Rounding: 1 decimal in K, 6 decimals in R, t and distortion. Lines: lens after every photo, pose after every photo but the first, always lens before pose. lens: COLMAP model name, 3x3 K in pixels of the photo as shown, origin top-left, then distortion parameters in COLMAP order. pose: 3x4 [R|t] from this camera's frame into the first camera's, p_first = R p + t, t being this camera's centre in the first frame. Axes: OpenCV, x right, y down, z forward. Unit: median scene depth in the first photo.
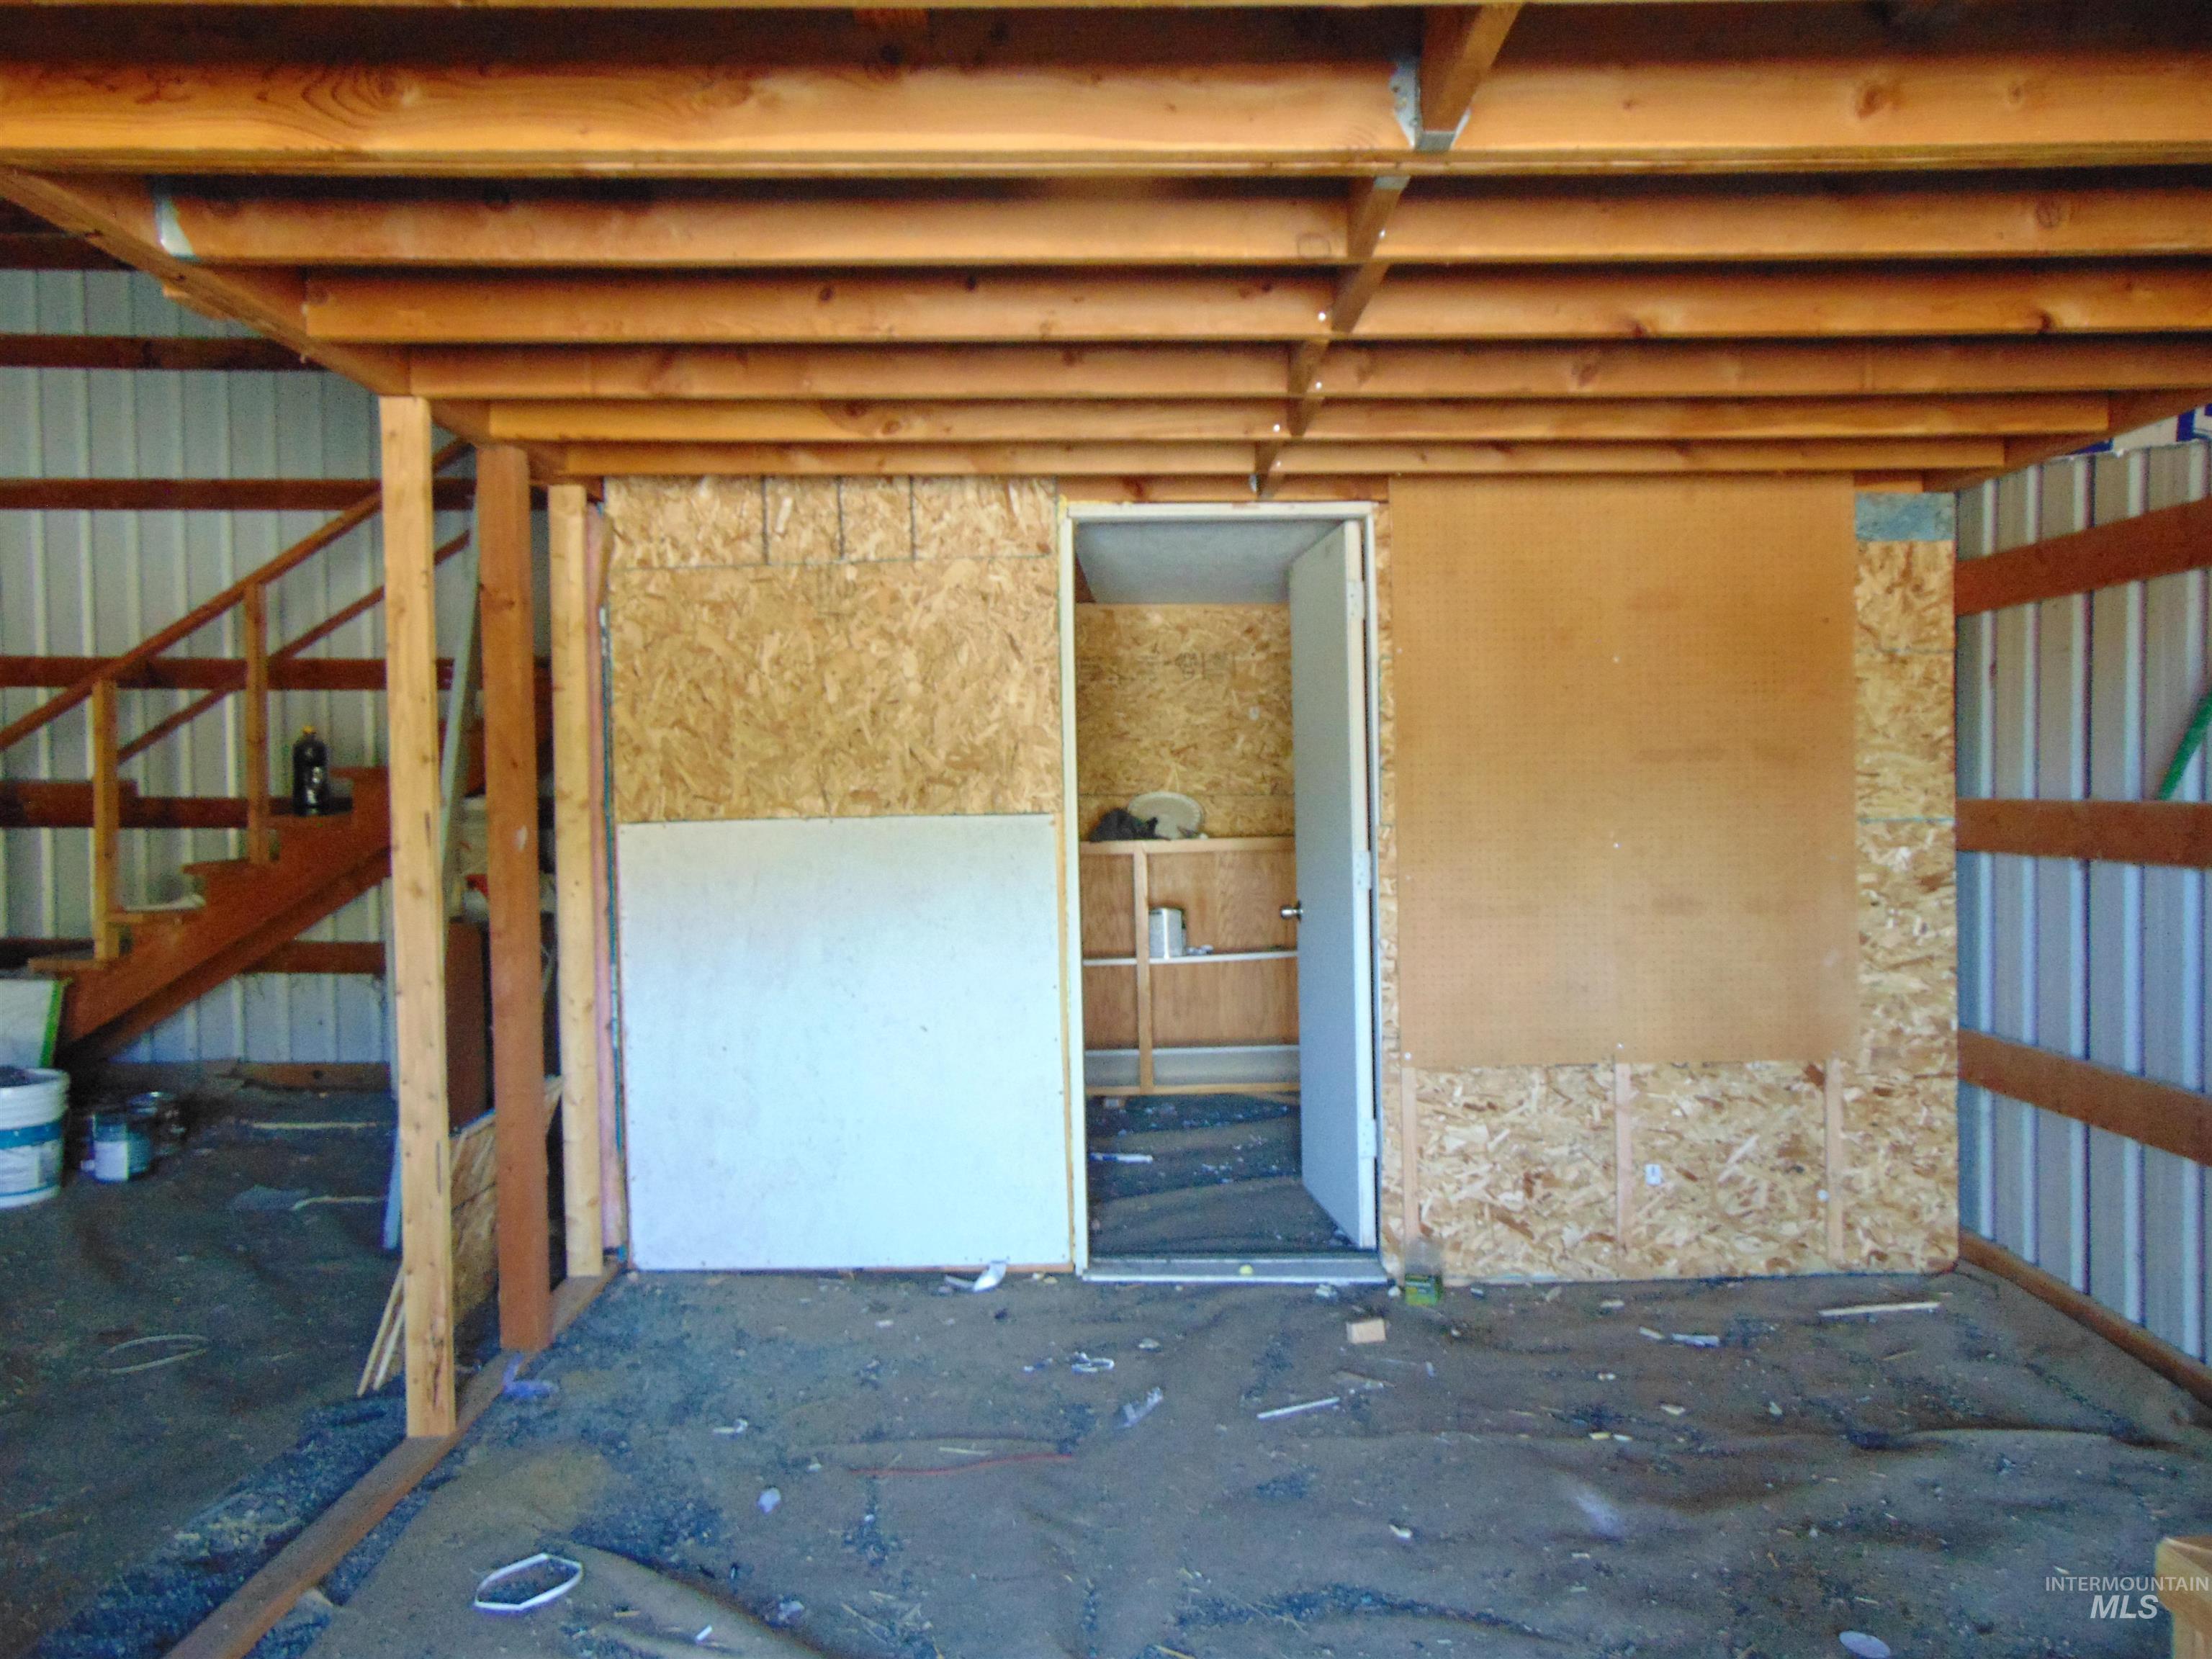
lens RADIAL K [[1636.1, 0, 1106.0], [0, 1636.1, 829.5], [0, 0, 1]] dist [-0.022418, 0.059888]
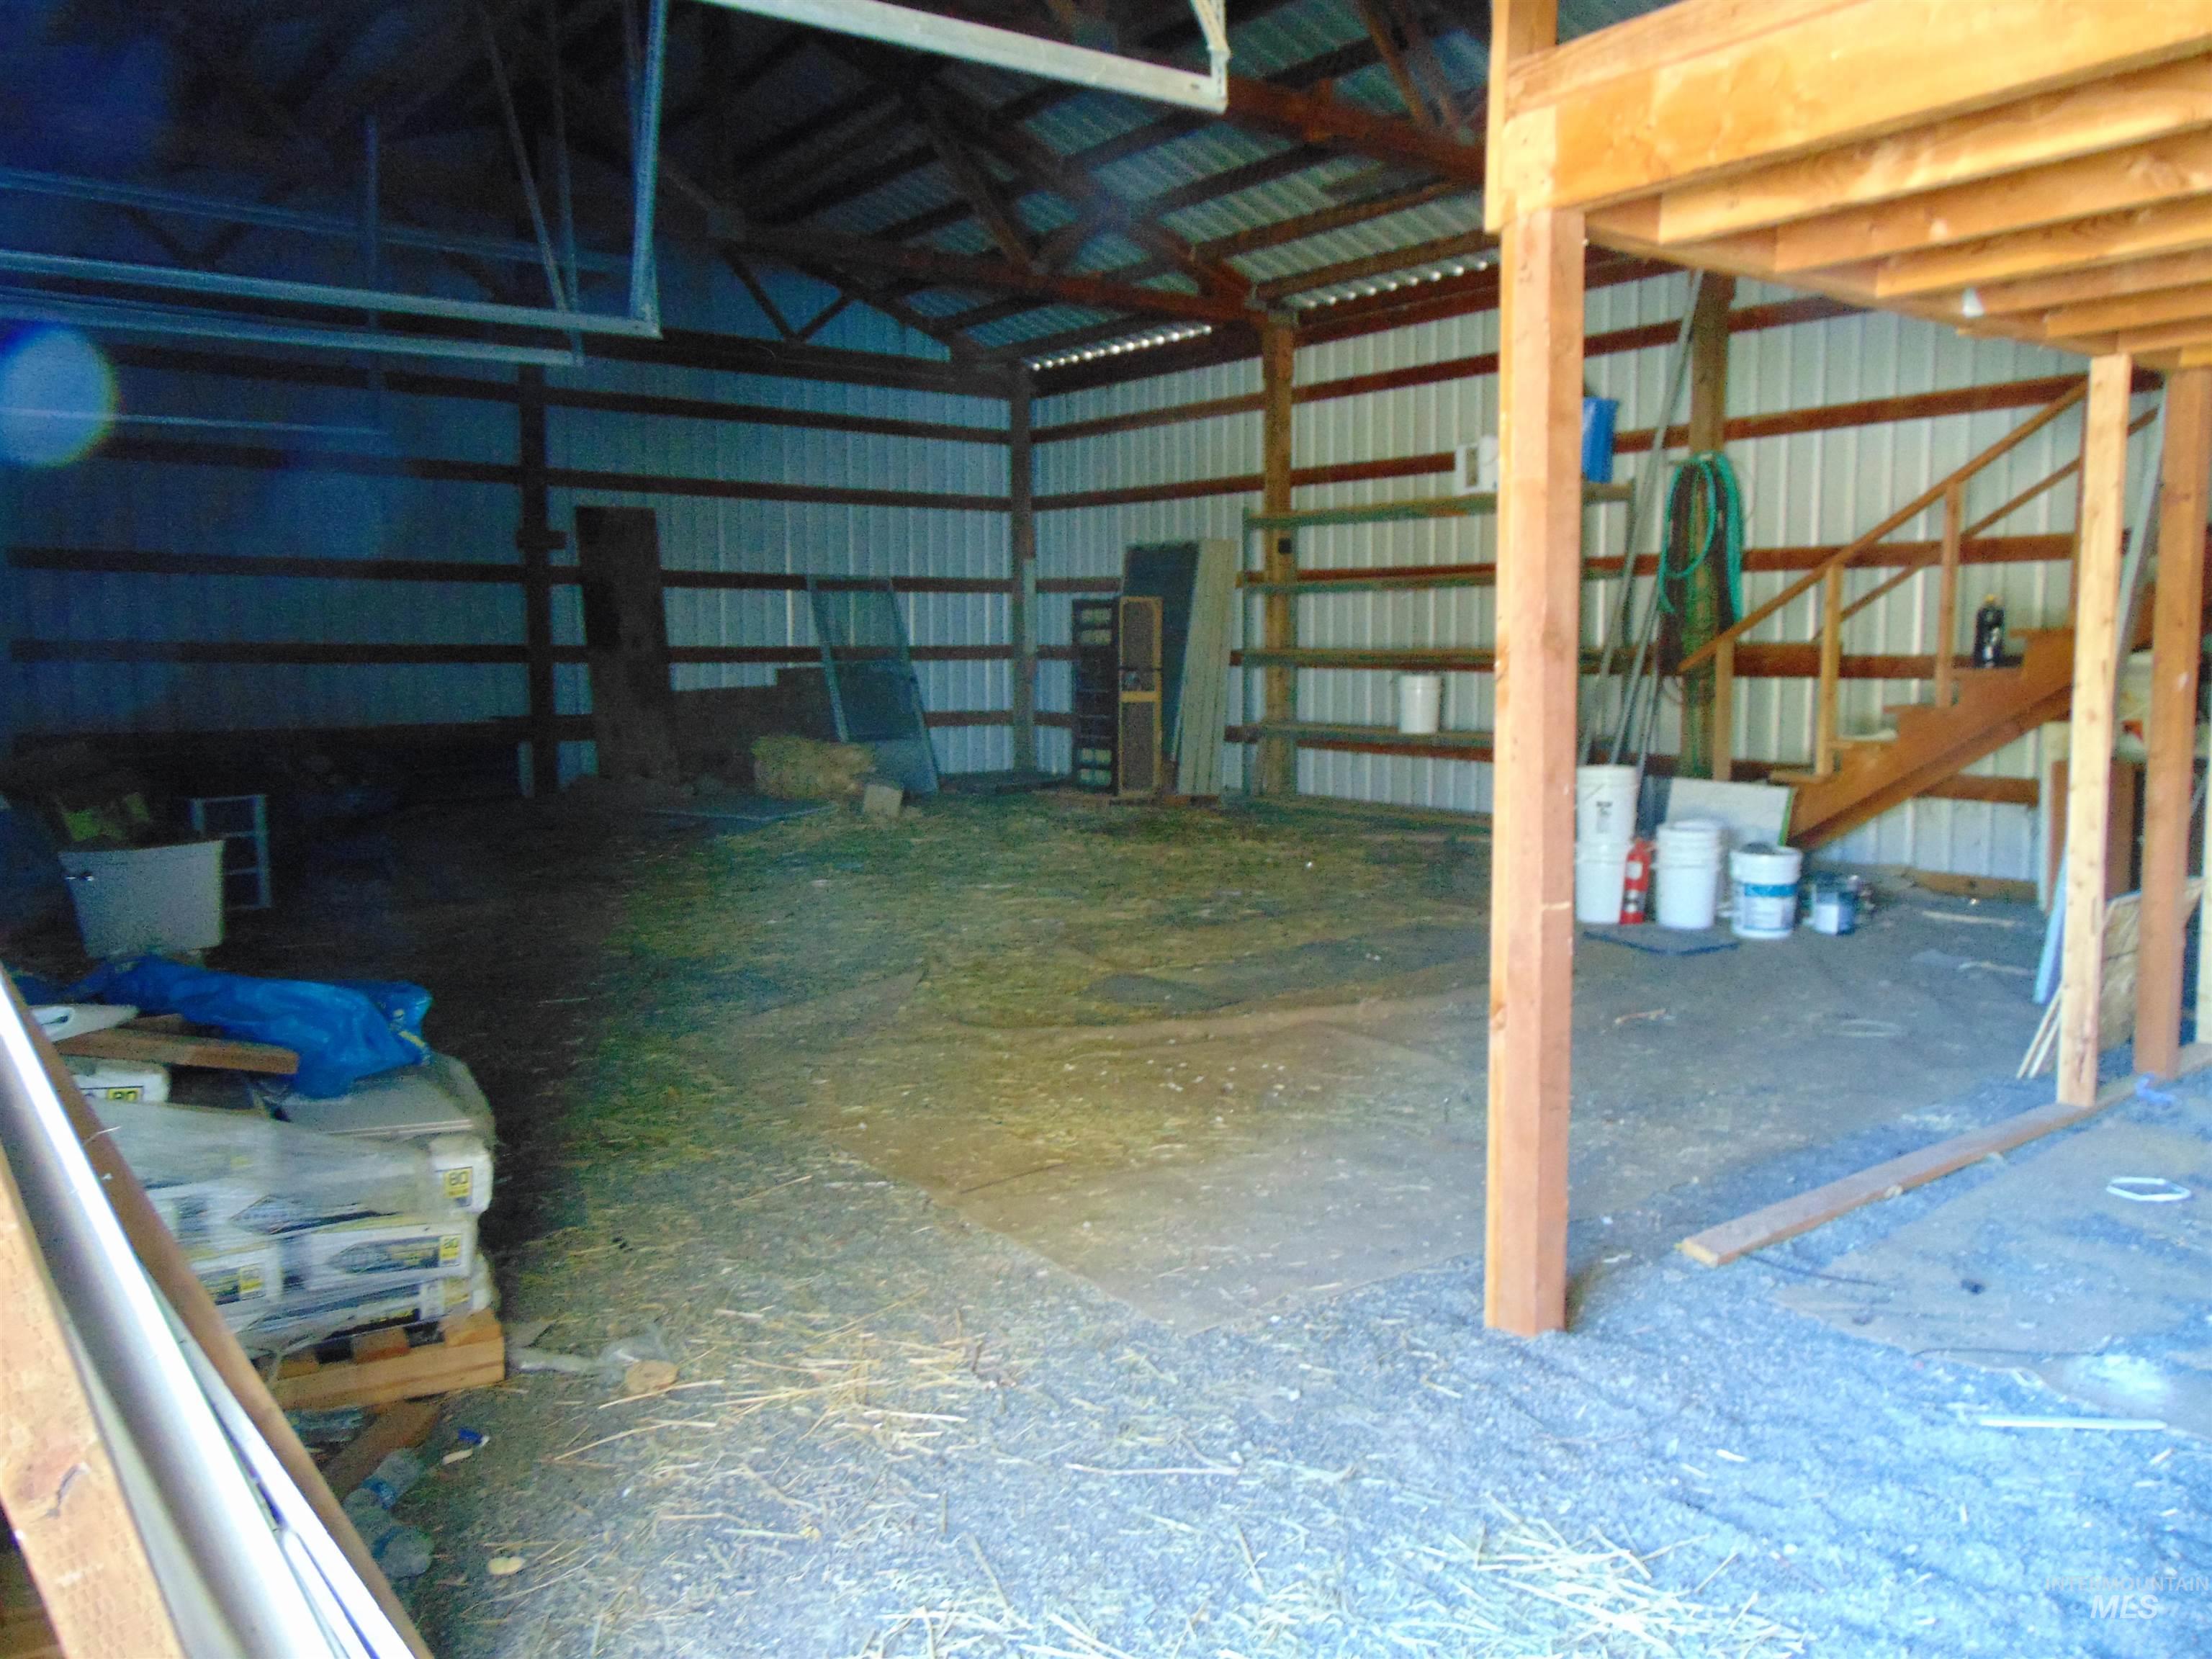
lens RADIAL K [[1636.1, 0, 1106.0], [0, 1636.1, 829.5], [0, 0, 1]] dist [-0.022418, 0.059888]
pose [[0.603465, 0.084297, -0.792921, 0.100697], [-0.017771, 0.995571, 0.092316, 0.010488], [0.797191, -0.041618, 0.602291, -0.280278]]
